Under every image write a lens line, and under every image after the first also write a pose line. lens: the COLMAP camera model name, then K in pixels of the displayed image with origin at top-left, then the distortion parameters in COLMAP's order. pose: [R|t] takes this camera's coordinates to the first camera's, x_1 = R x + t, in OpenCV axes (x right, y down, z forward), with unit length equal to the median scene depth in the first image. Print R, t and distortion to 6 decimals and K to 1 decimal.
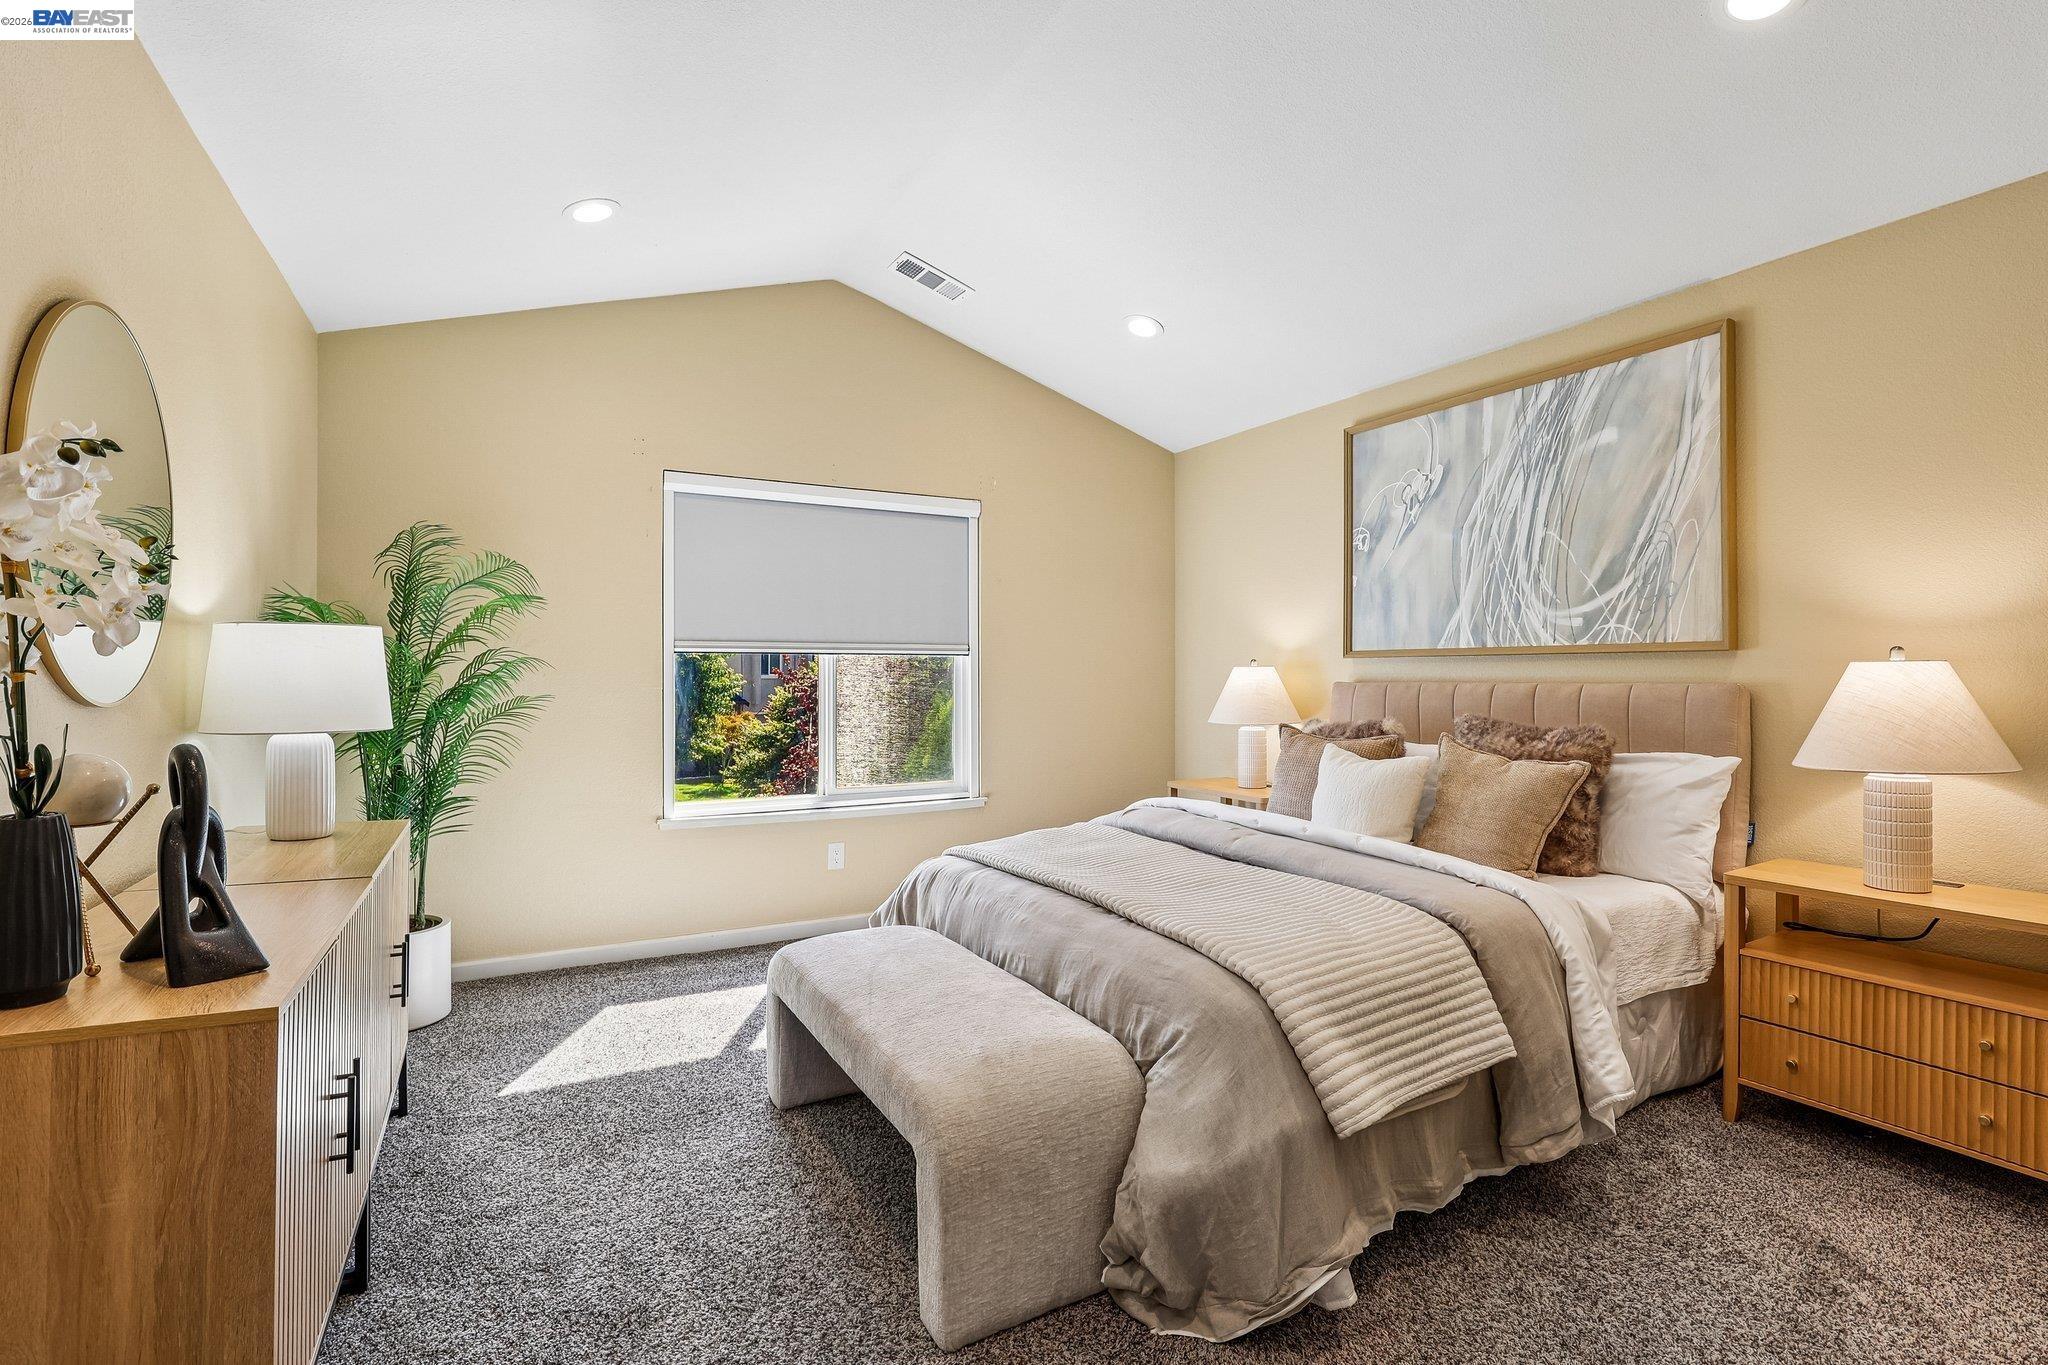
lens RADIAL K [[941.6, 0, 1026.8], [0, 941.6, 678.0], [0, 0, 1]] dist [-0.036976, 0.008687]
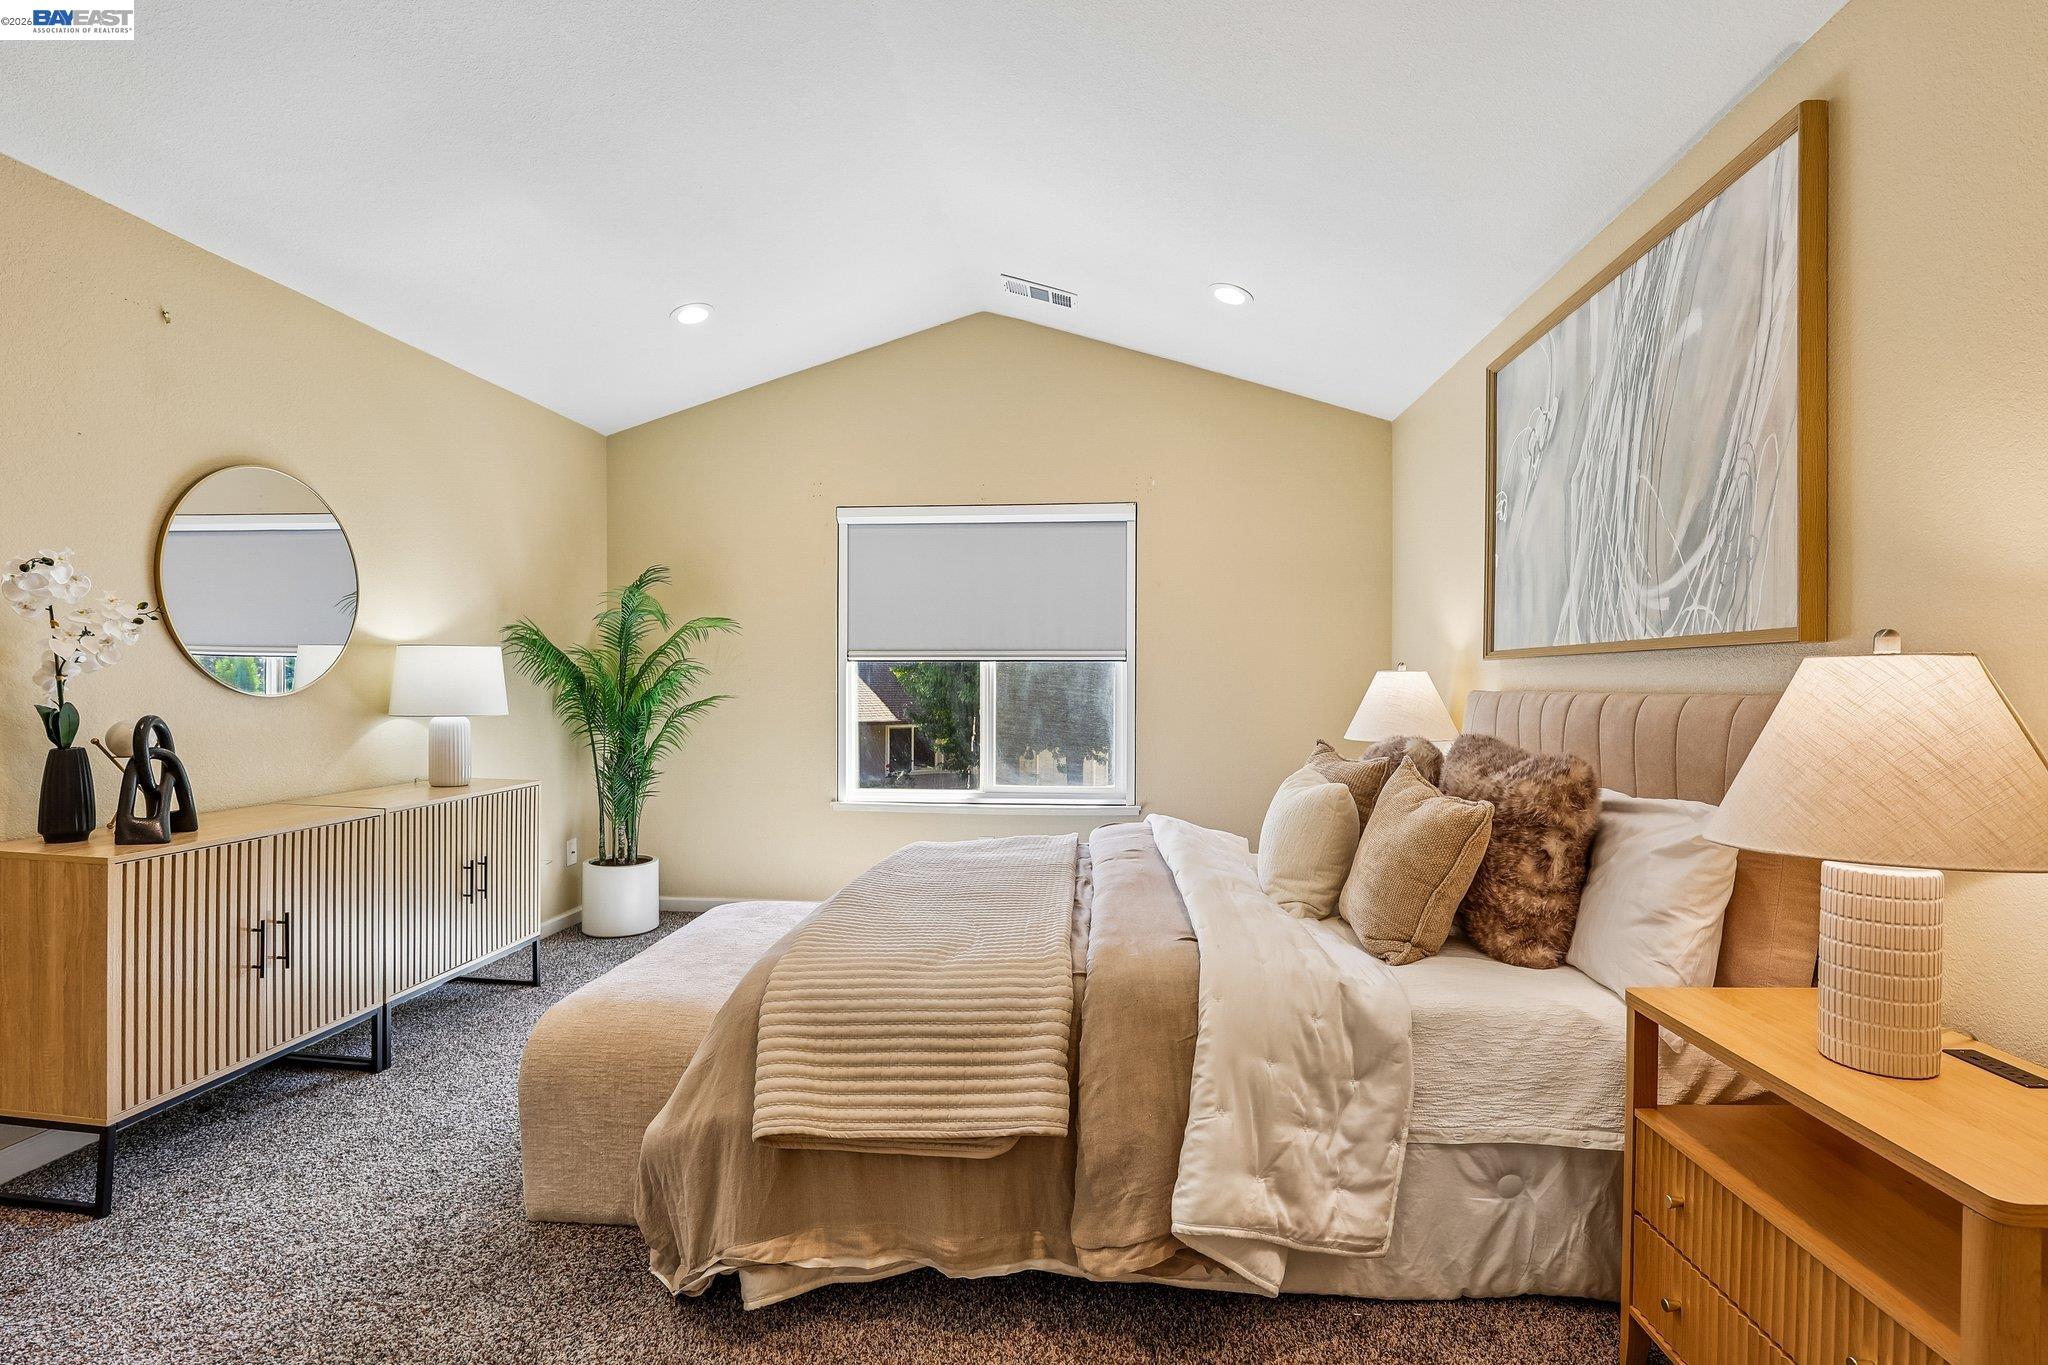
lens RADIAL K [[943.5, 0, 1026.2], [0, 943.5, 696.7], [0, 0, 1]] dist [-0.040365, 0.008692]
pose [[0.829854, 0.012407, -0.557842, 0.595211], [-0.006163, 0.999896, 0.013071, 0.001733], [0.557946, -0.007410, 0.829844, 0.178988]]
